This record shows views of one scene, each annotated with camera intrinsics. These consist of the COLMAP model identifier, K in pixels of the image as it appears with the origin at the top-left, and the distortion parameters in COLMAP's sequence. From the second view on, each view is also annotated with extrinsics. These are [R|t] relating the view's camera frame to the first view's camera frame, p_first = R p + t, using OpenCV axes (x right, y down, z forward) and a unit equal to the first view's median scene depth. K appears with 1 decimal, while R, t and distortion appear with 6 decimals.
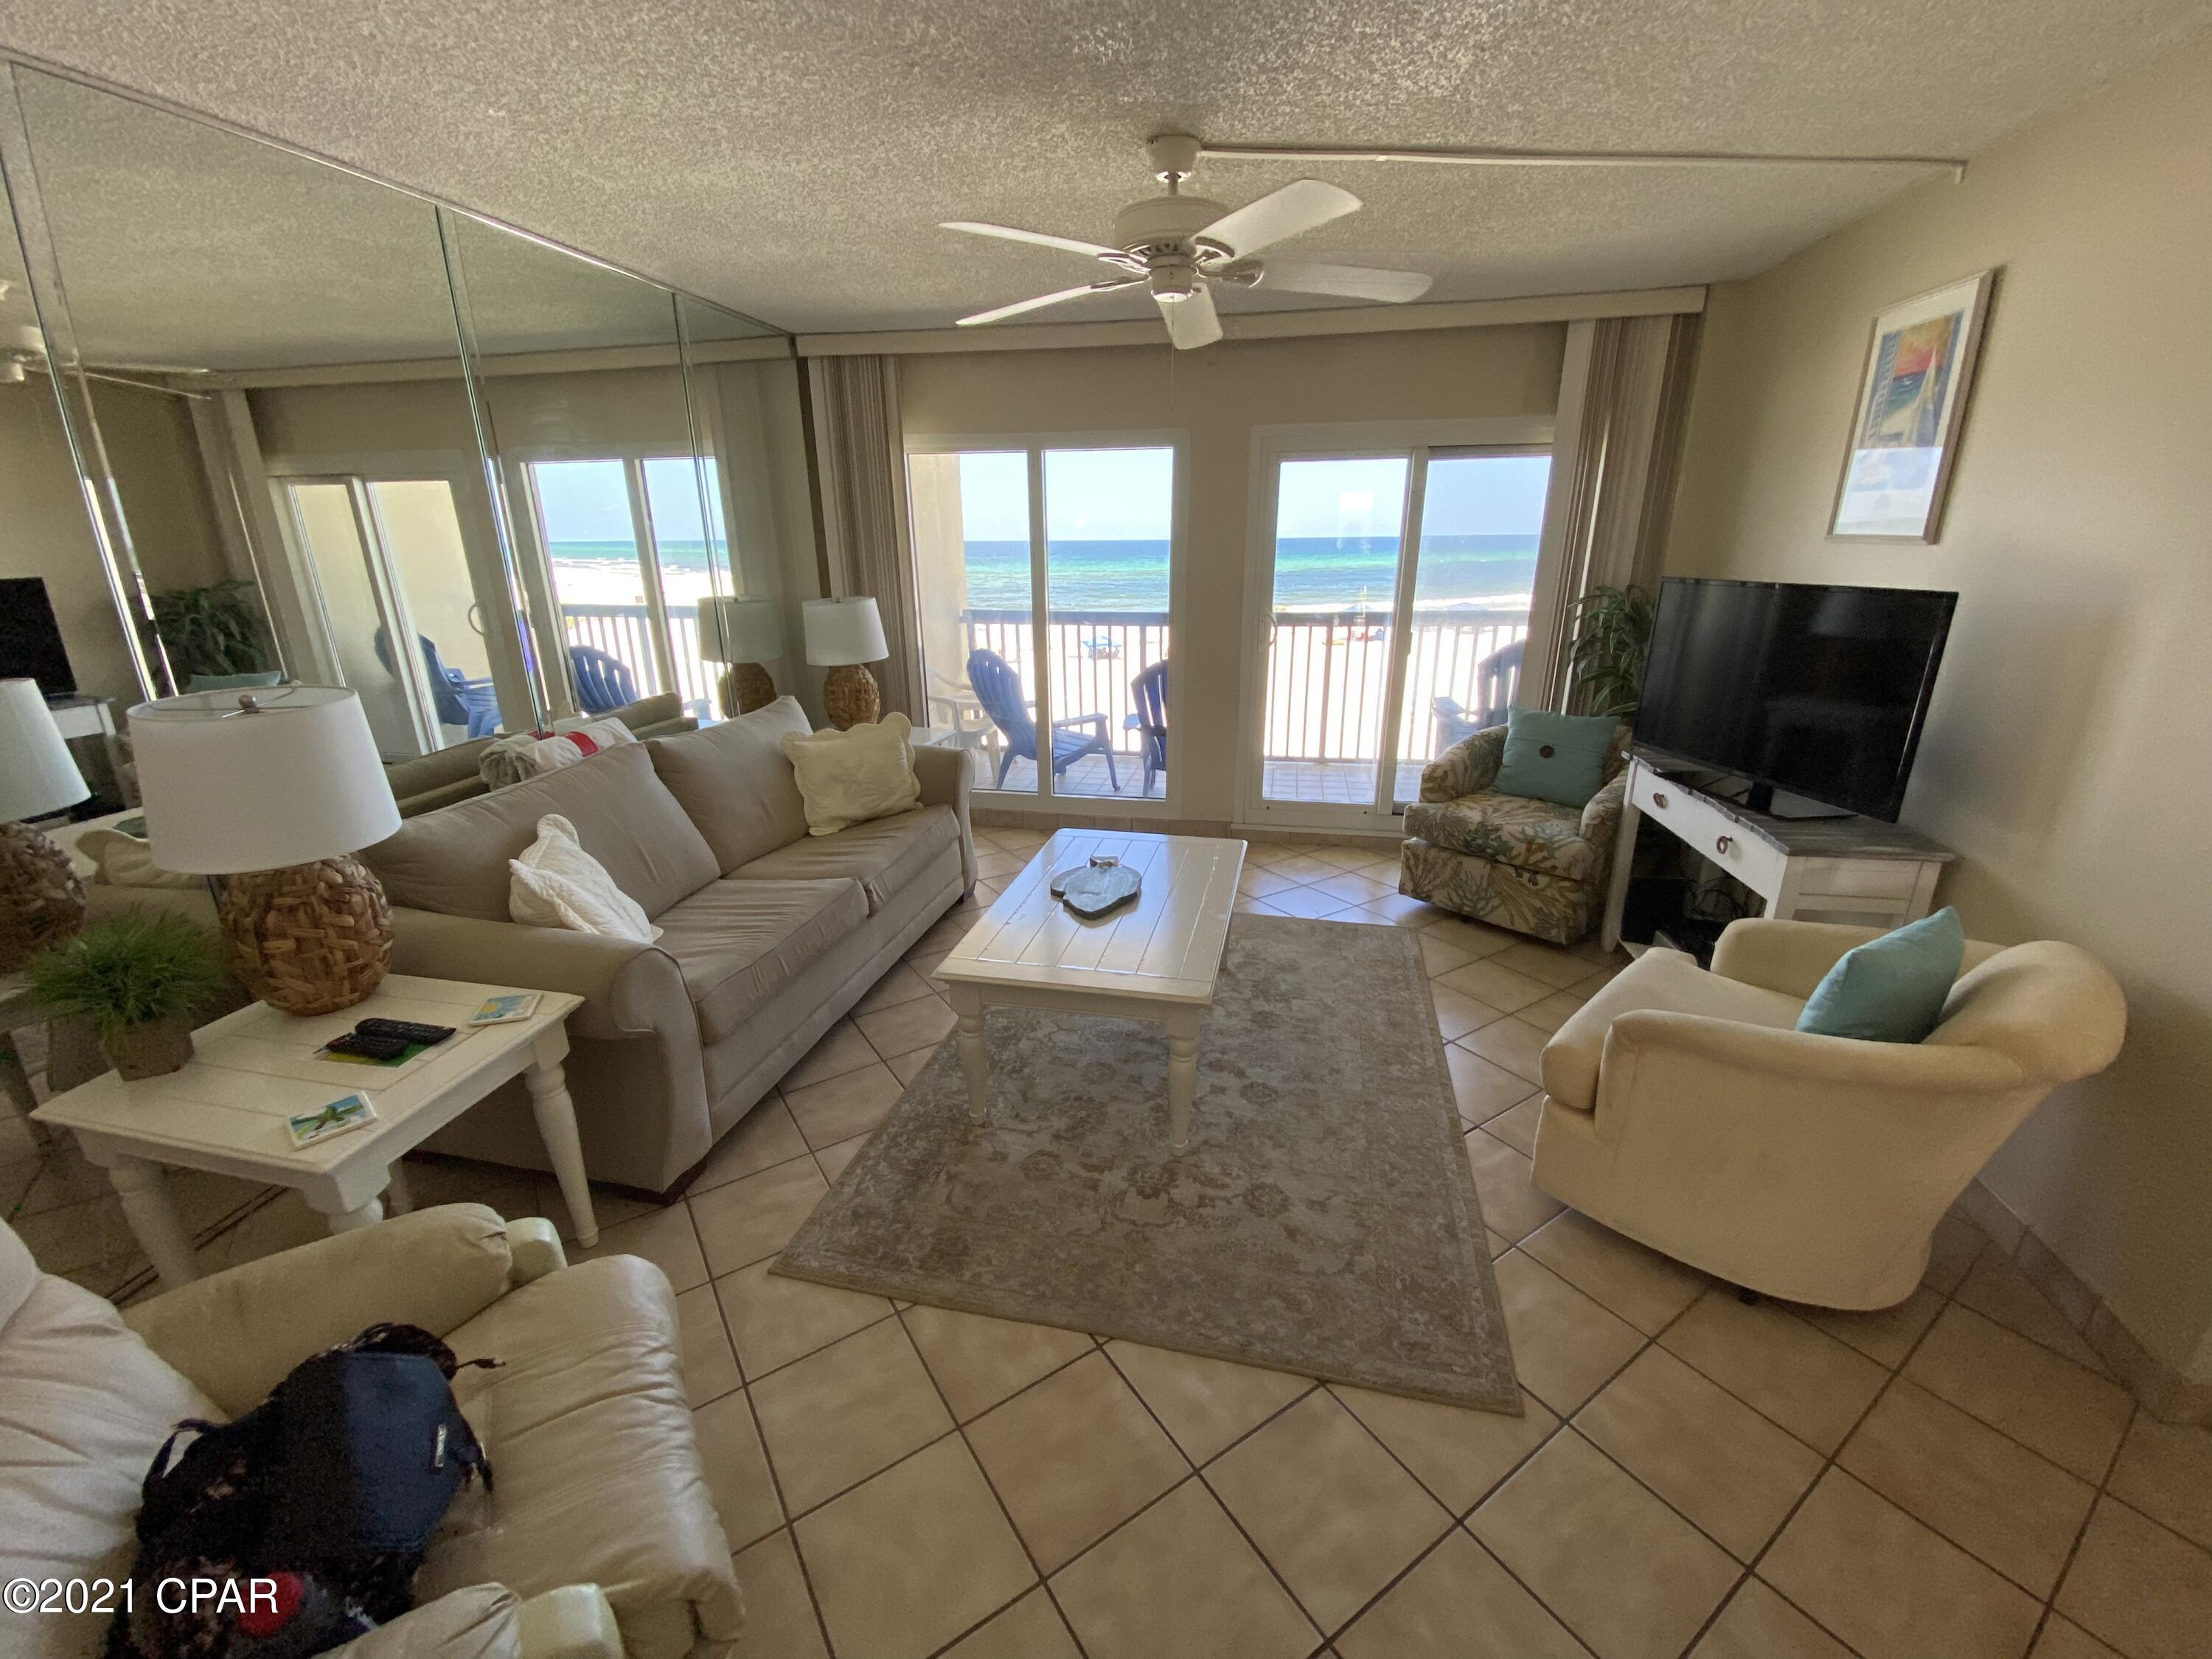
lens RADIAL K [[907.7, 0, 1097.7], [0, 907.7, 837.2], [0, 0, 1]] dist [-0.021353, -0.003187]
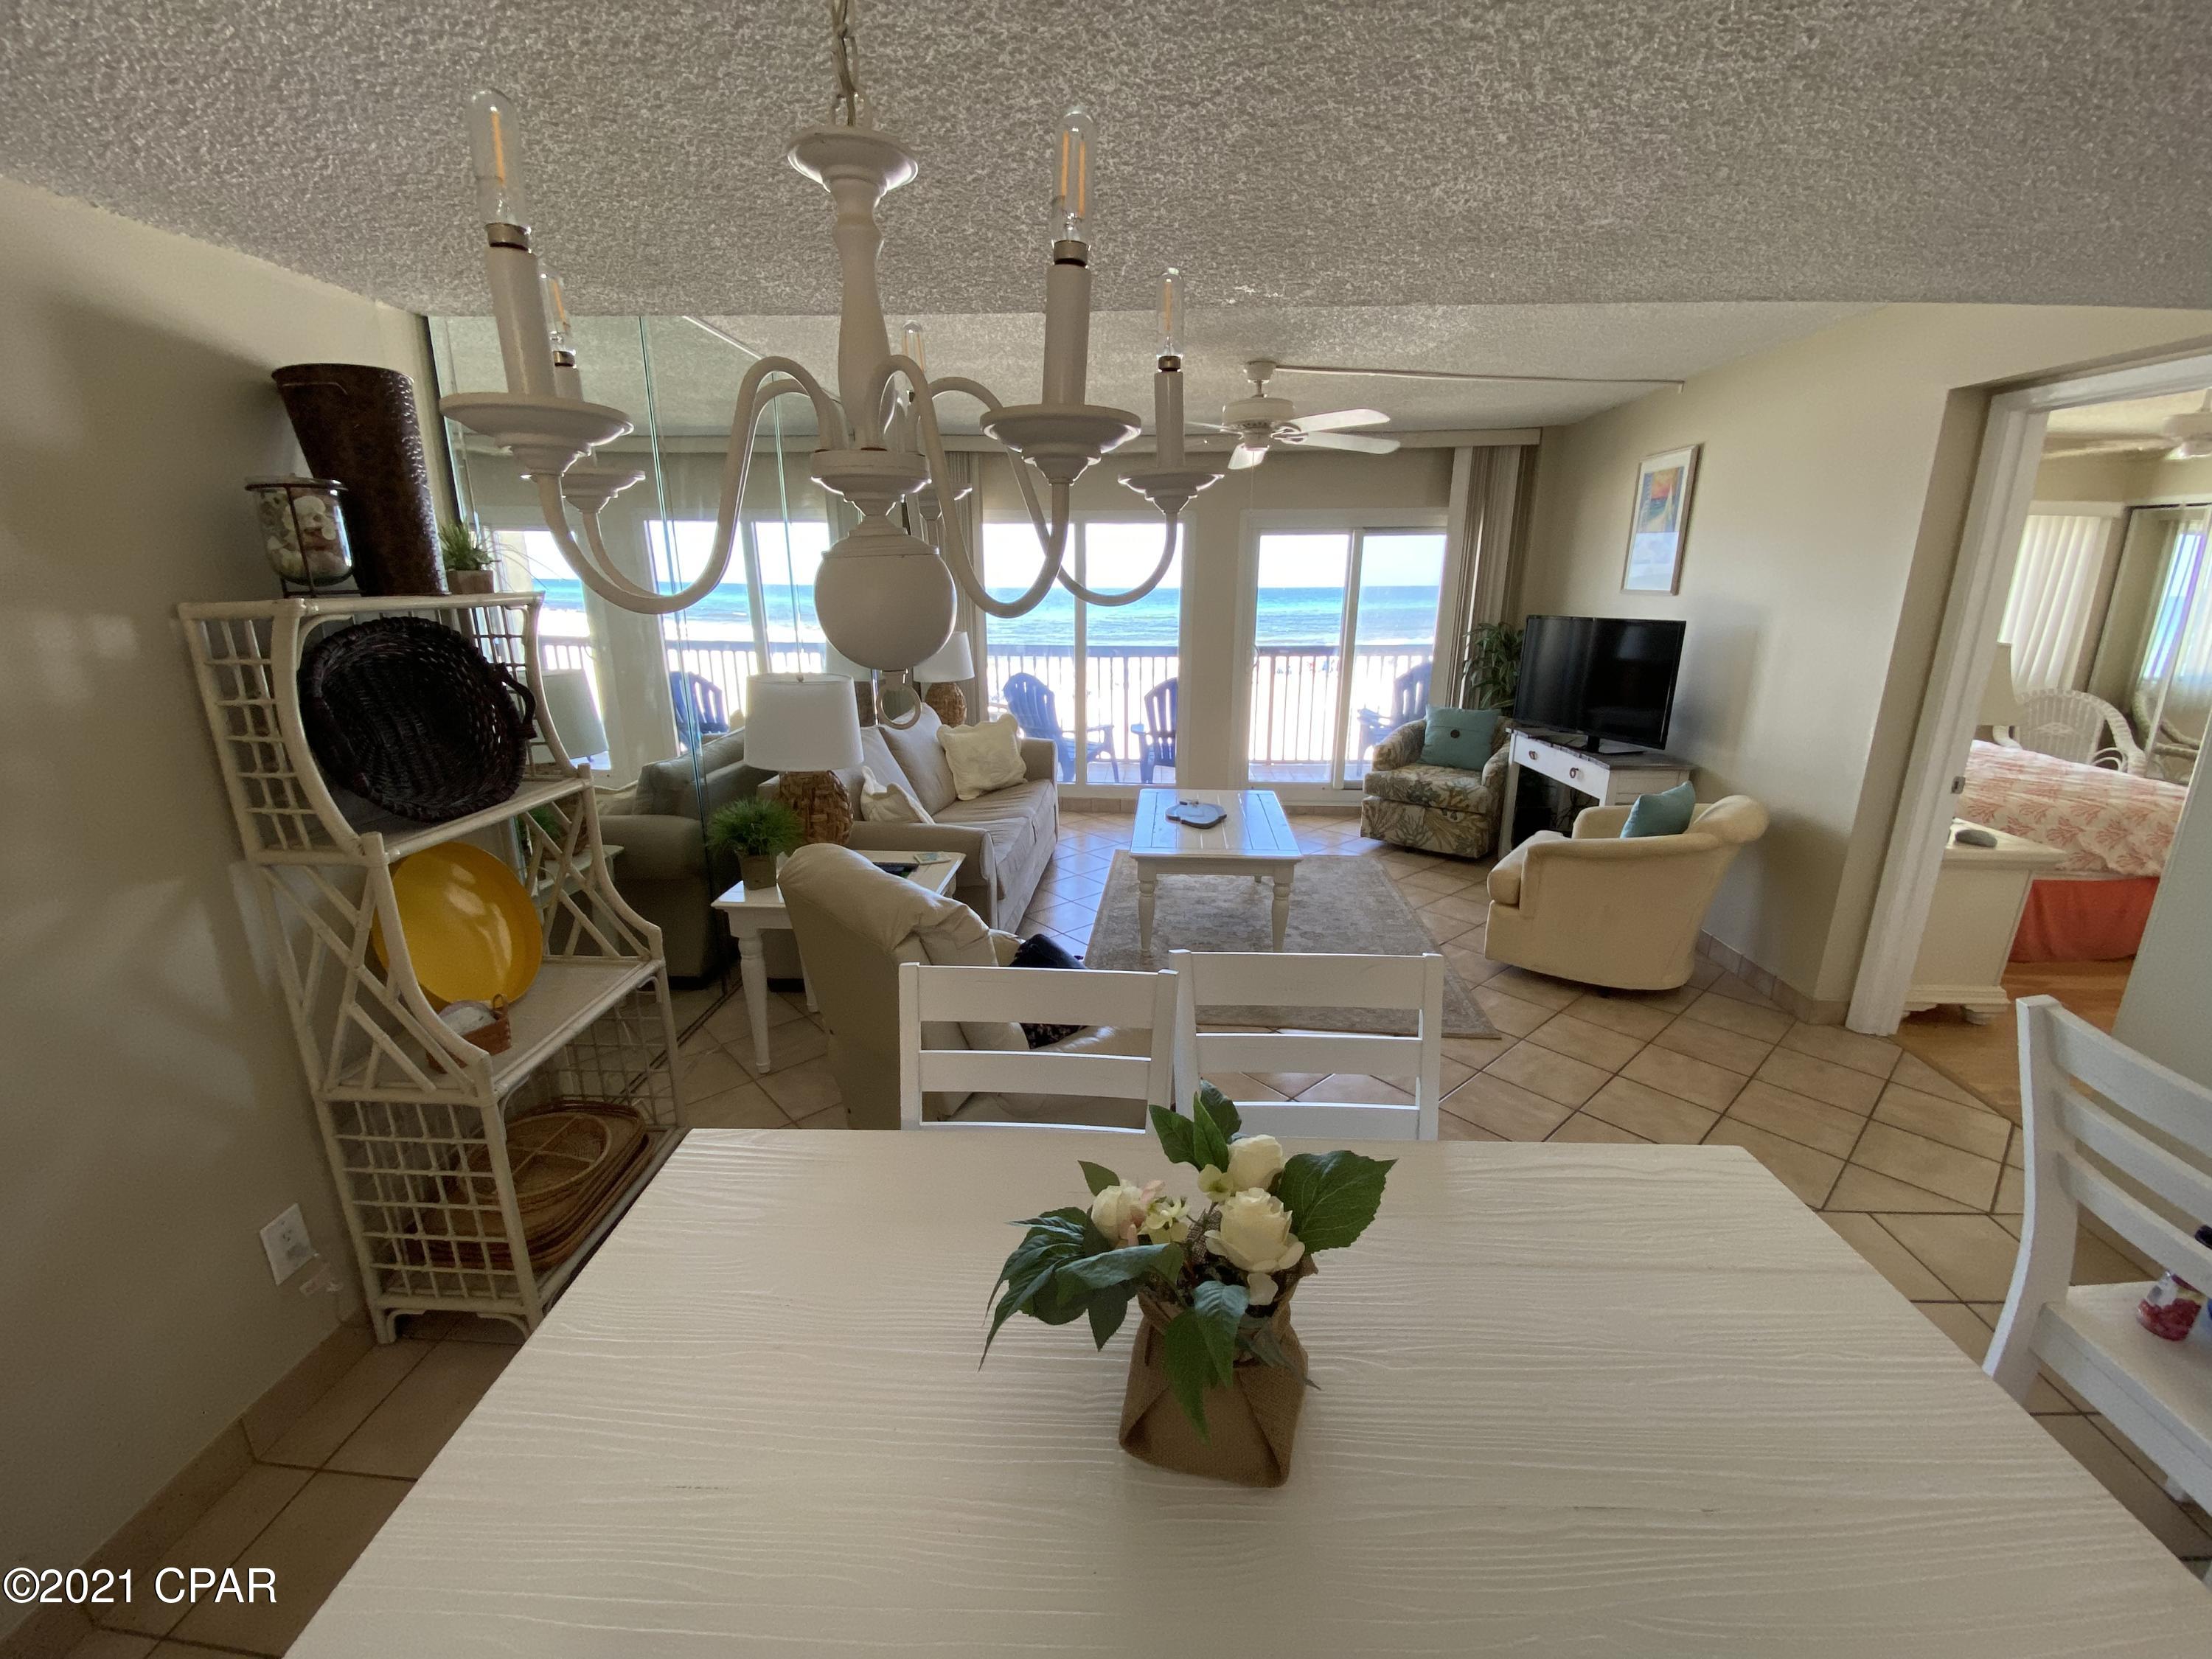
lens RADIAL K [[907.7, 0, 1093.1], [0, 907.7, 847.5], [0, 0, 1]] dist [-0.021353, -0.003187]
pose [[0.990306, -0.031893, 0.135193, -0.303091], [0.037240, 0.998613, -0.037213, 0.127147], [-0.133819, 0.041887, 0.990120, -0.388054]]
